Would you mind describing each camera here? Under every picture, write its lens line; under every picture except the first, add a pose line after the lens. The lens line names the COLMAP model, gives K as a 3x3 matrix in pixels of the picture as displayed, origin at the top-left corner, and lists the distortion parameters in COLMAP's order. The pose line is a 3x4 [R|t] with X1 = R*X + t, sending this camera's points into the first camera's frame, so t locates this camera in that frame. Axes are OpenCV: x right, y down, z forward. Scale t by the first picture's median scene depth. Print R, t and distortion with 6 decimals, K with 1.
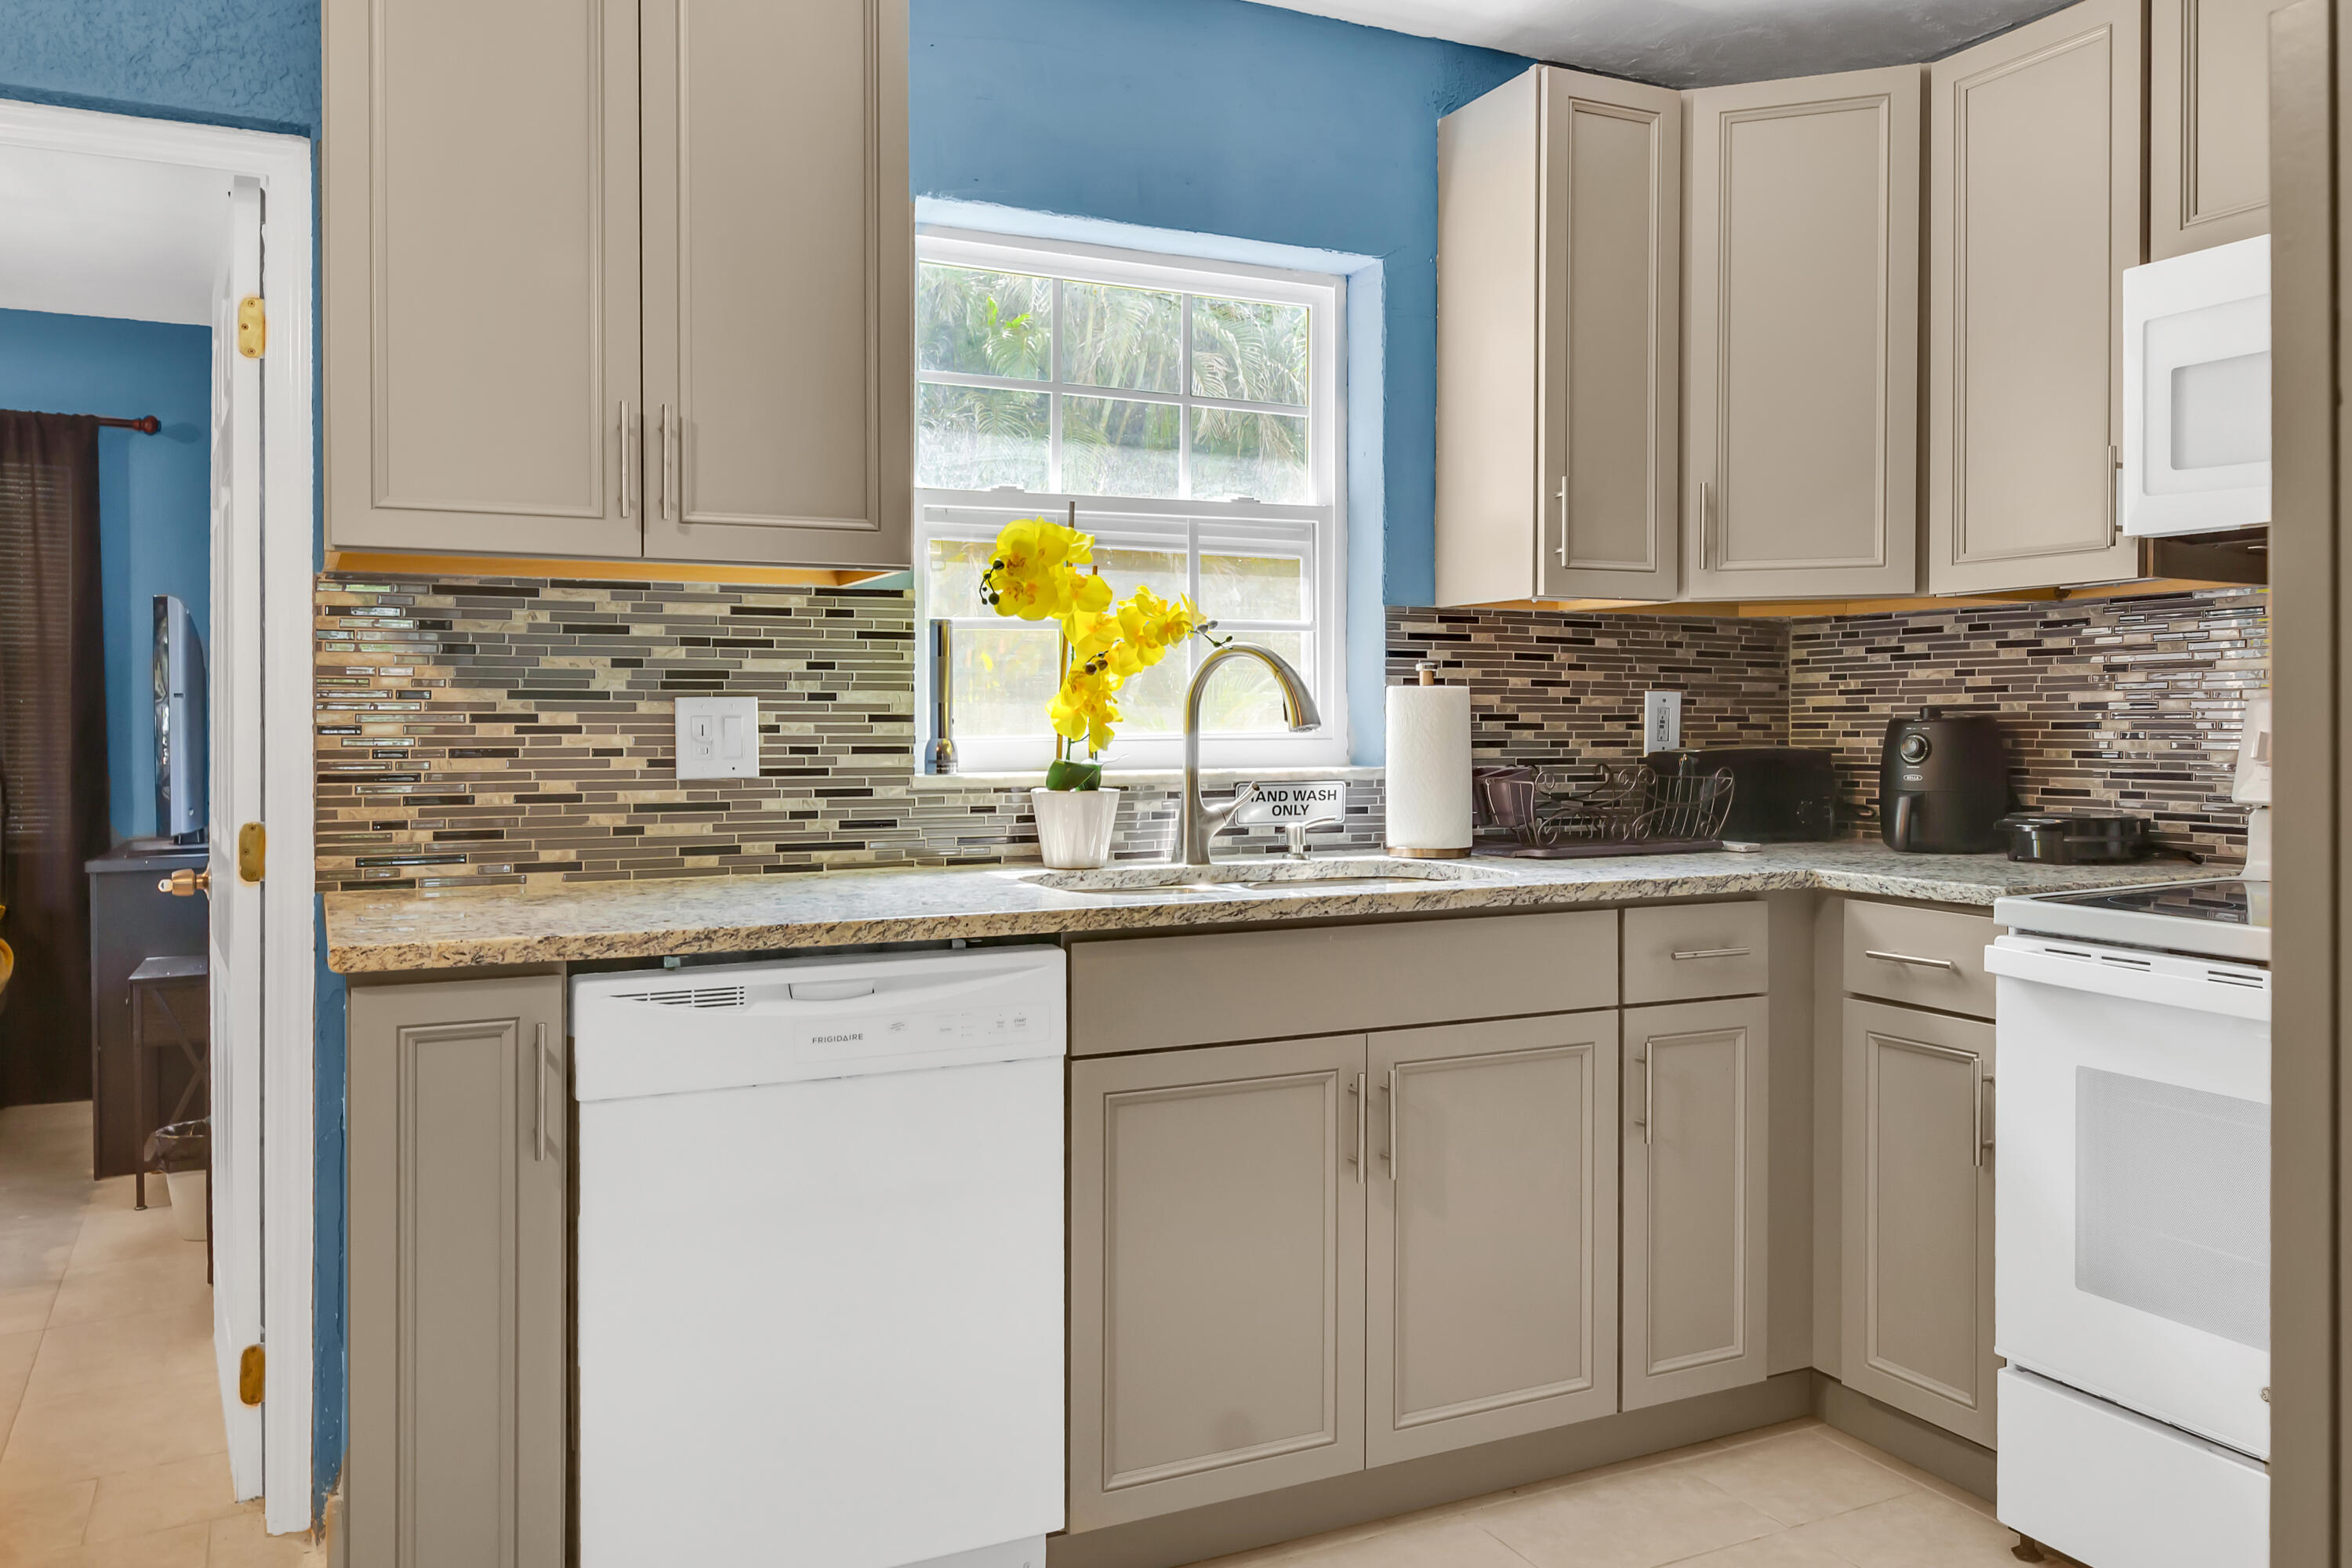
lens RADIAL K [[1751.7, 0, 1157.2], [0, 1751.7, 719.0], [0, 0, 1]] dist [0.007322, 0.005766]
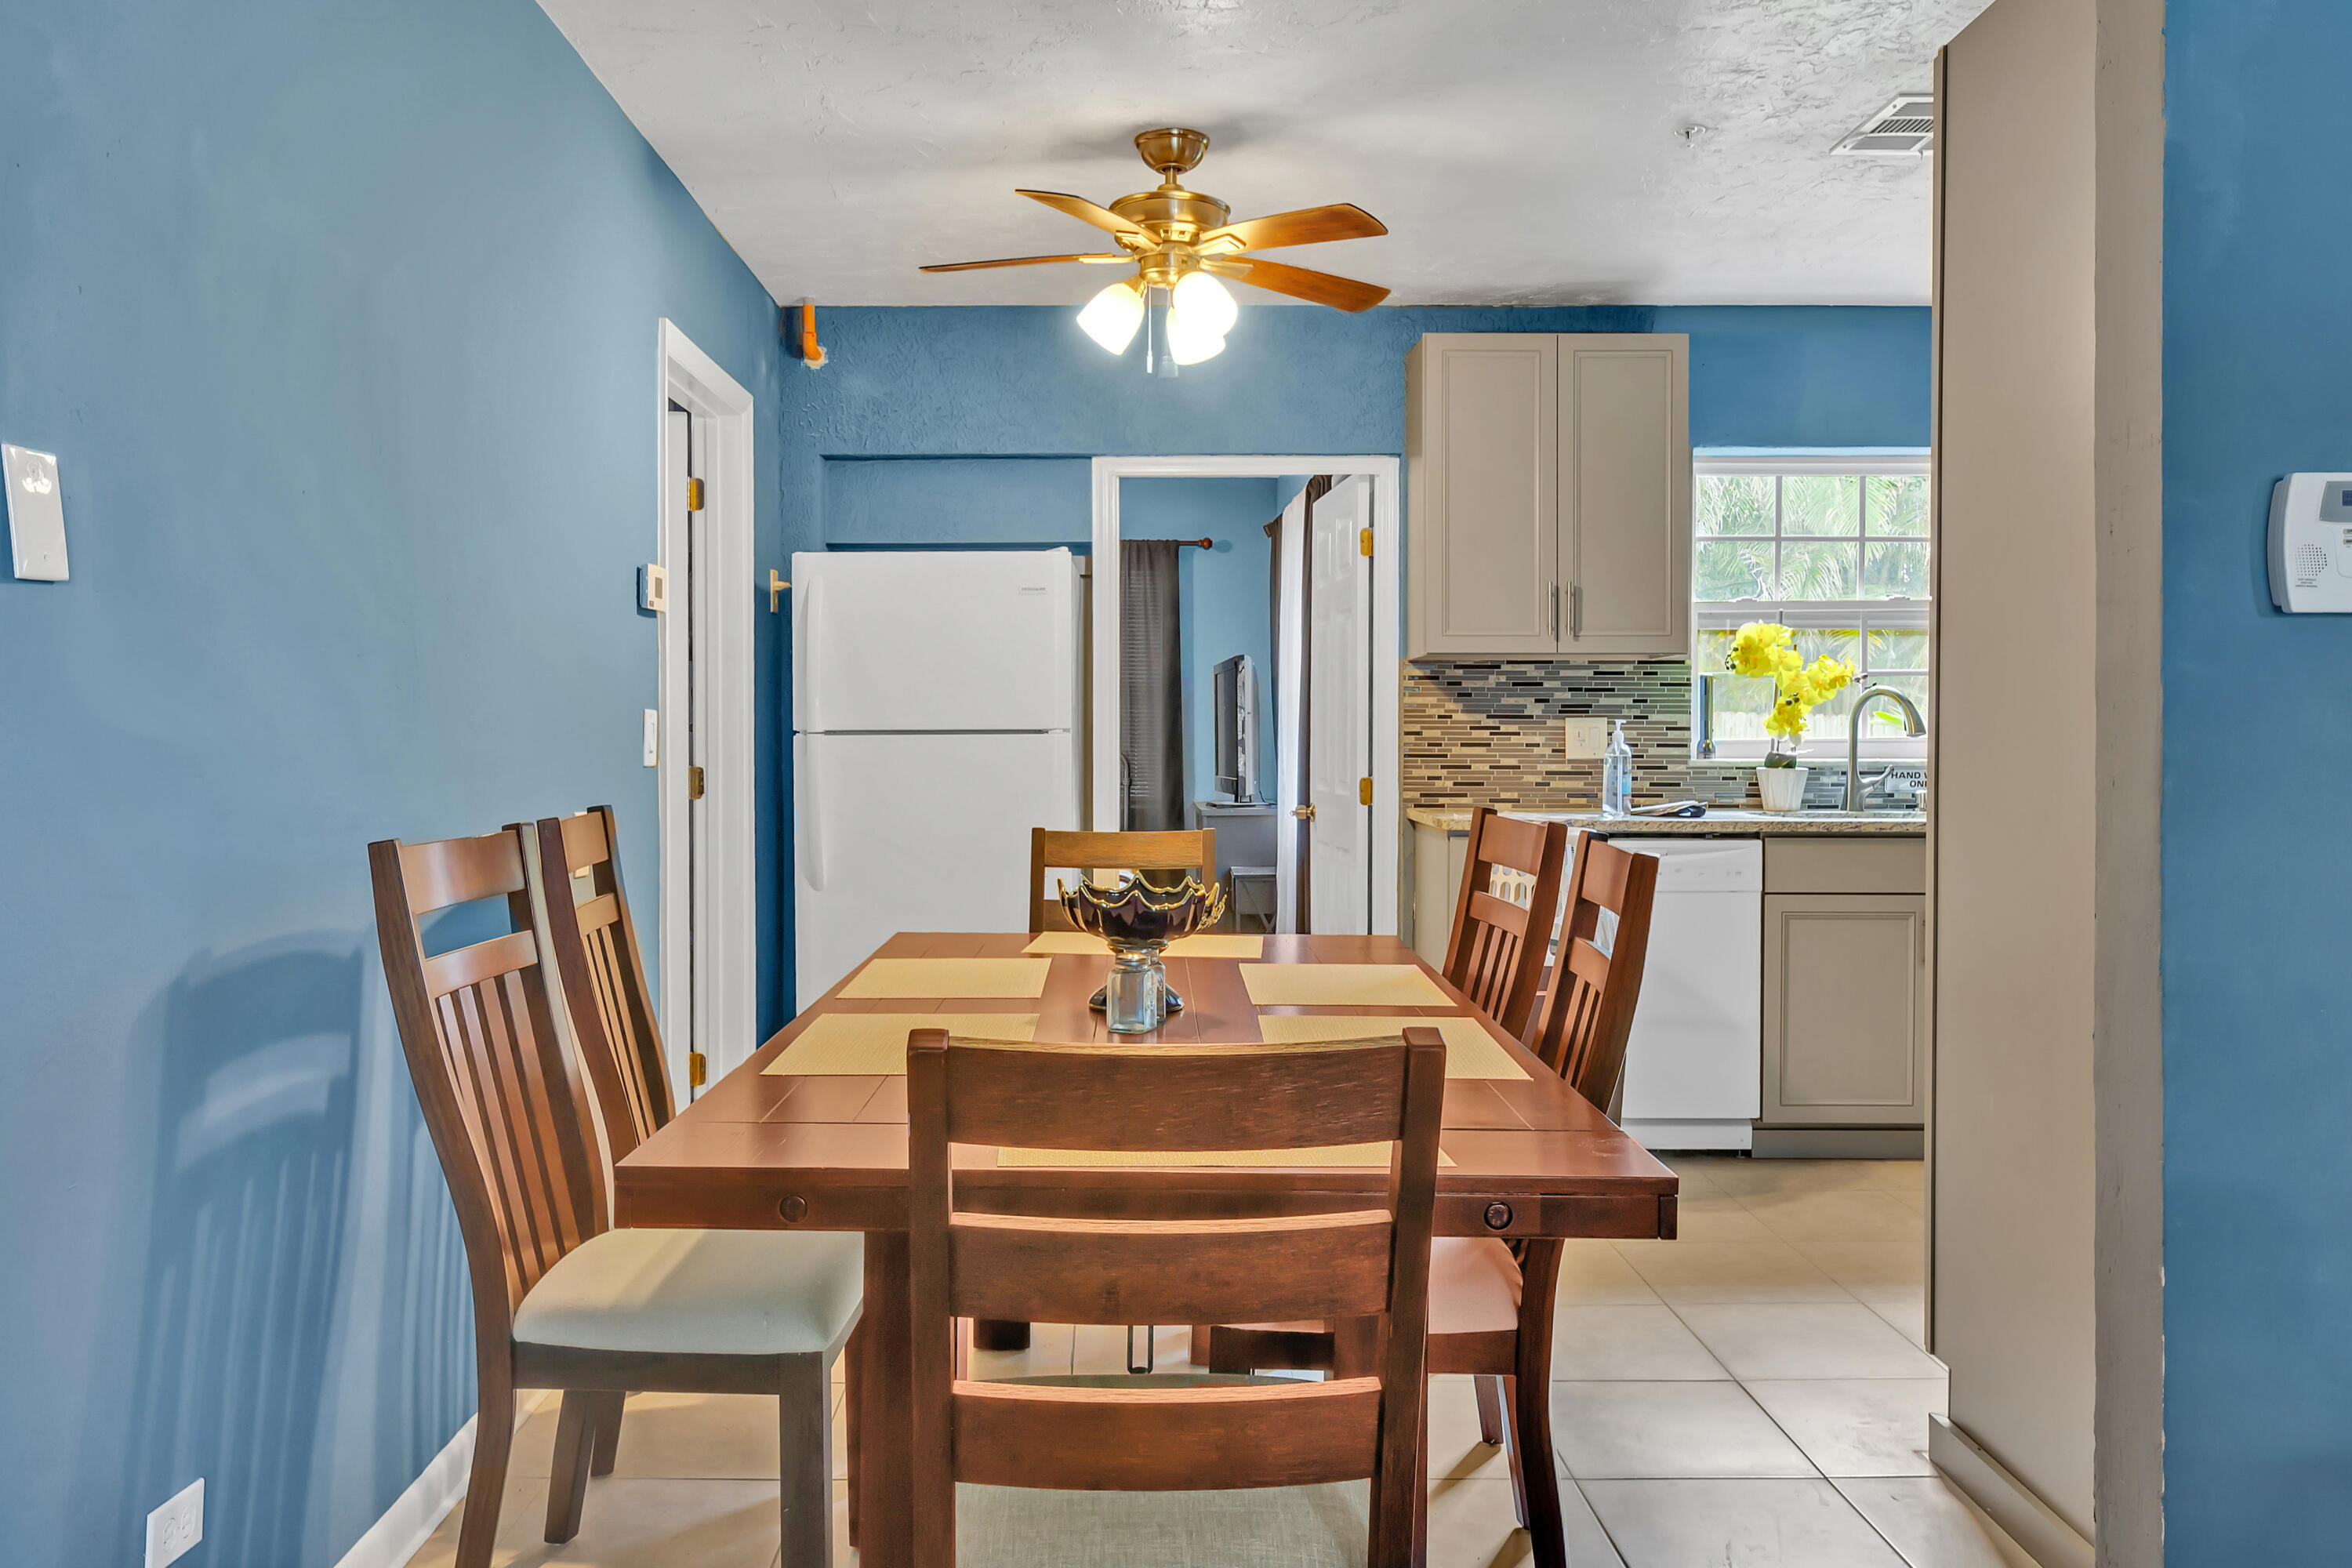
lens RADIAL K [[1751.7, 0, 1159.3], [0, 1751.7, 734.5], [0, 0, 1]] dist [0.007322, 0.005766]
pose [[0.901713, 0.006053, -0.432292, 0.164556], [-0.004405, 0.999979, 0.004815, -0.000854], [0.432312, -0.002437, 0.901721, -0.965993]]
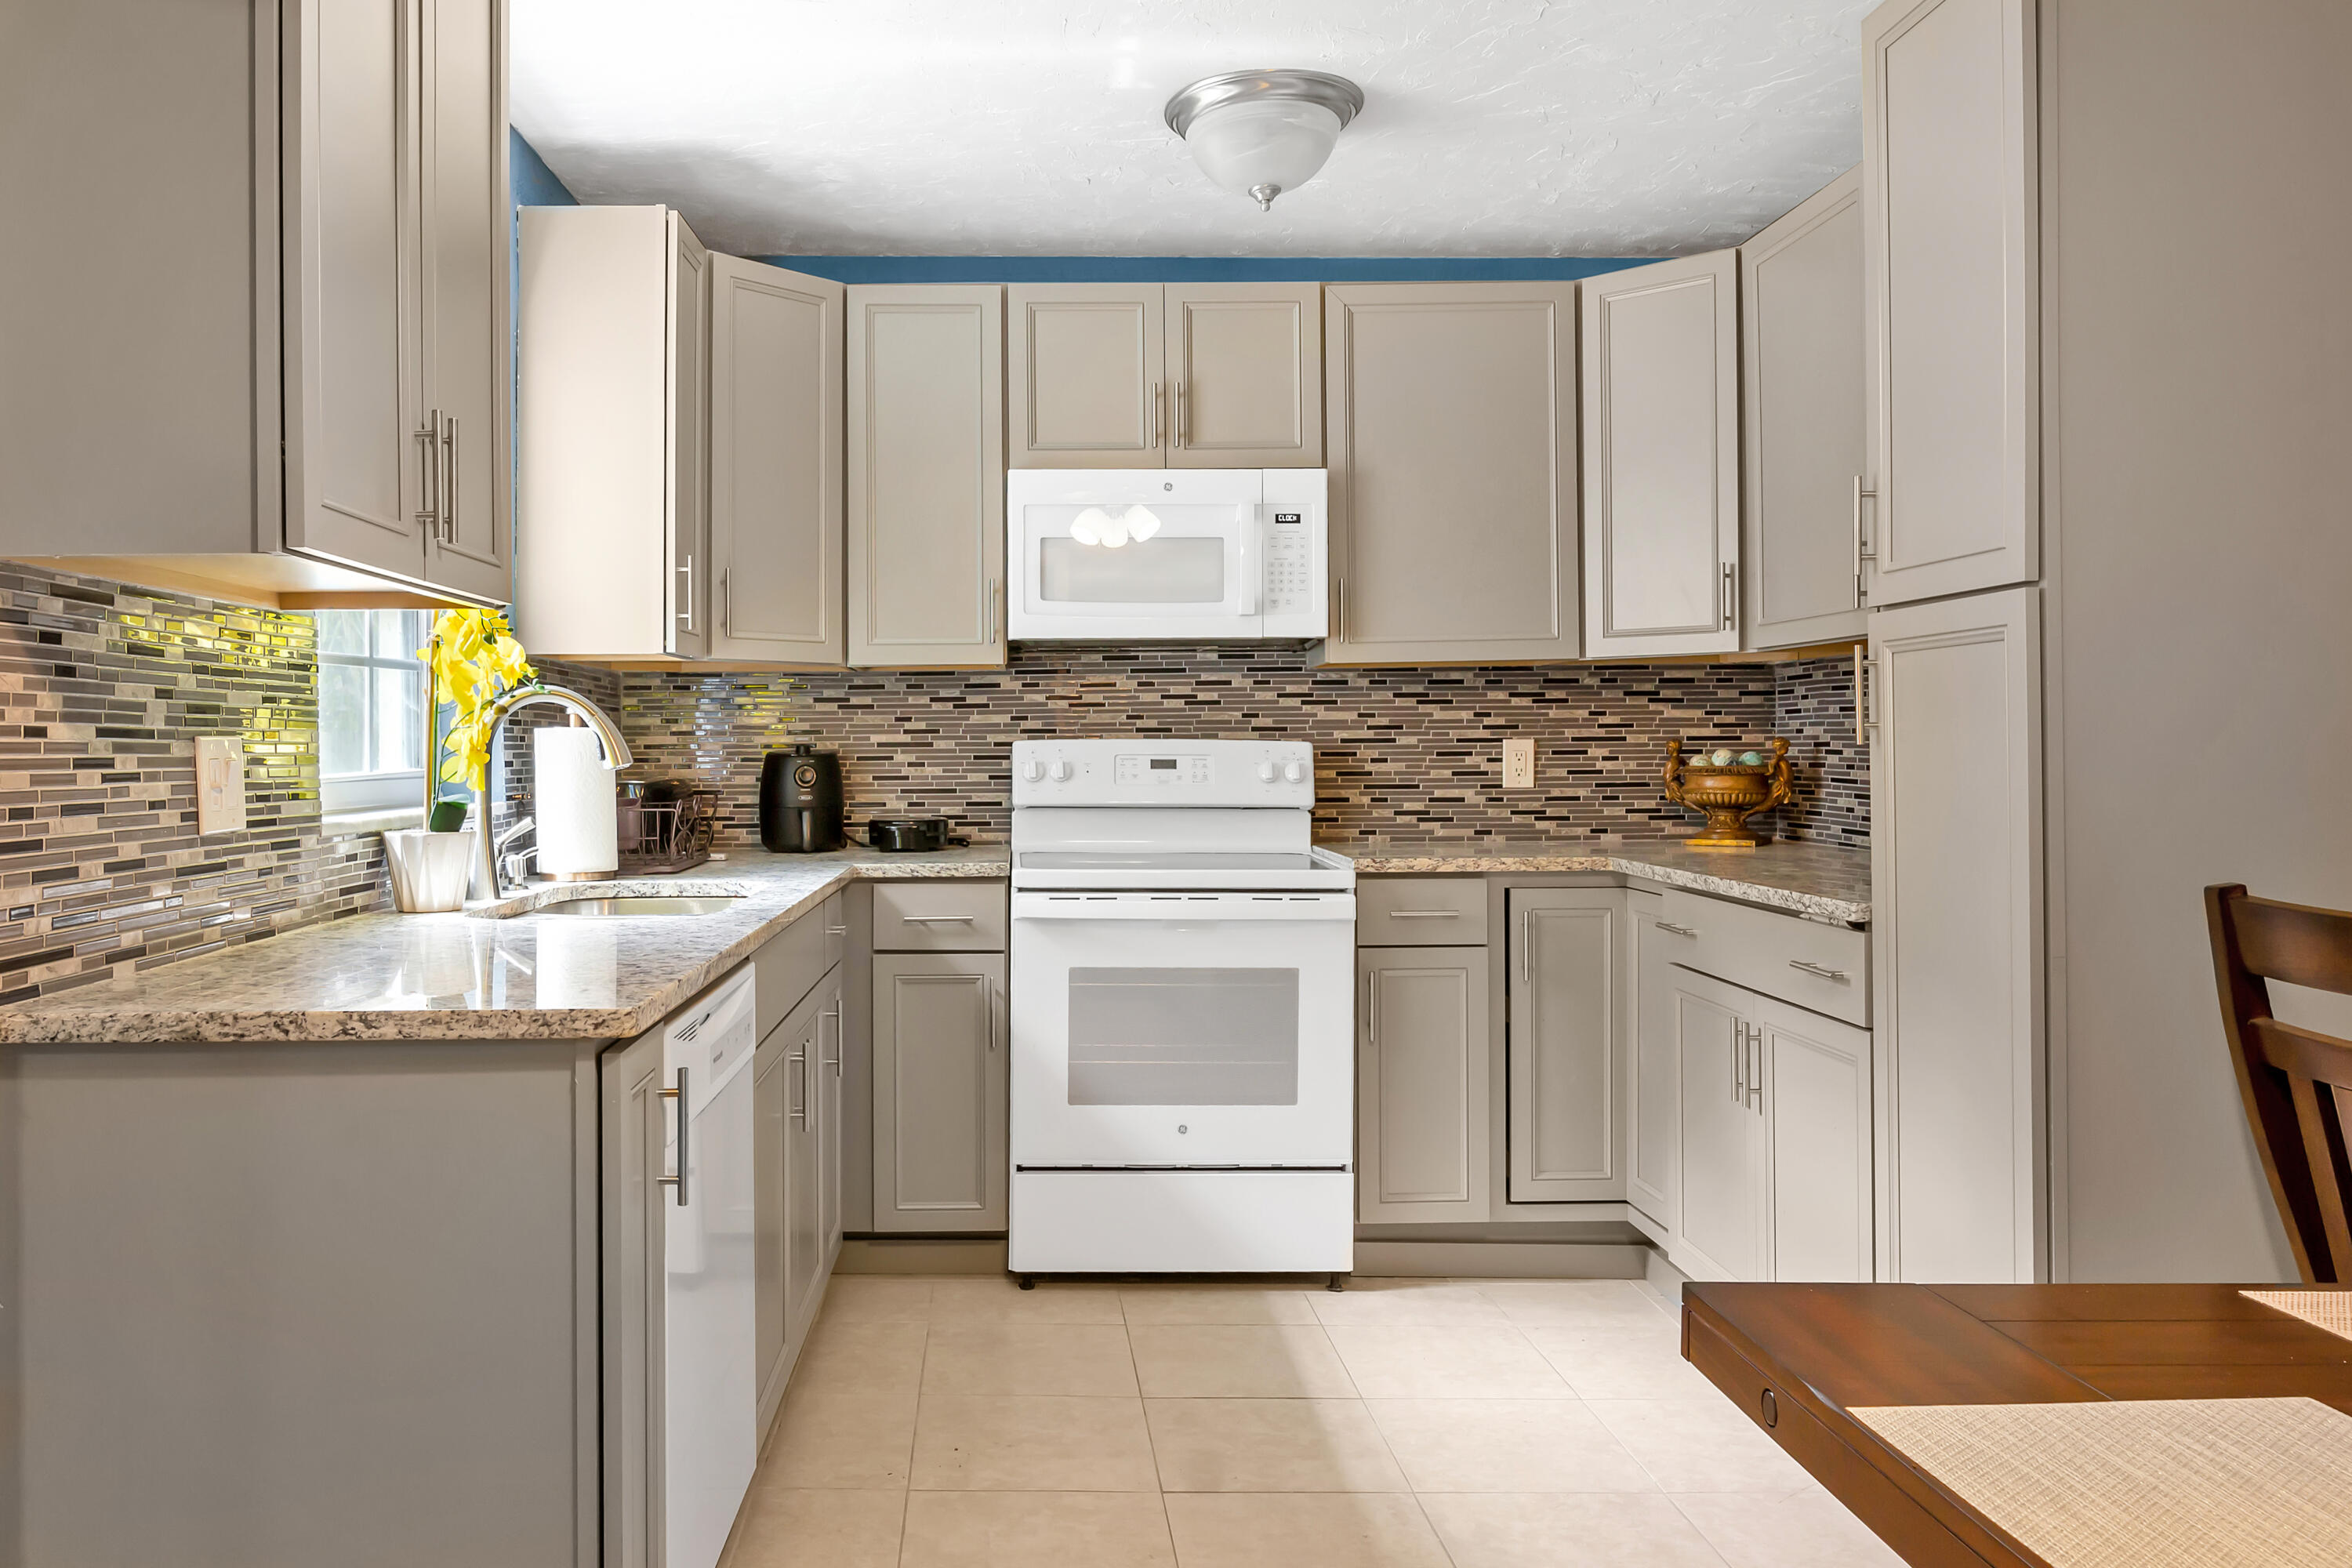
lens RADIAL K [[1751.7, 0, 1123.9], [0, 1751.7, 742.1], [0, 0, 1]] dist [0.007322, 0.005766]
pose [[0.415562, -0.001198, 0.909564, -0.825283], [0.012027, 0.999919, -0.004178, -0.000953], [-0.909485, 0.012676, 0.415543, 0.256182]]
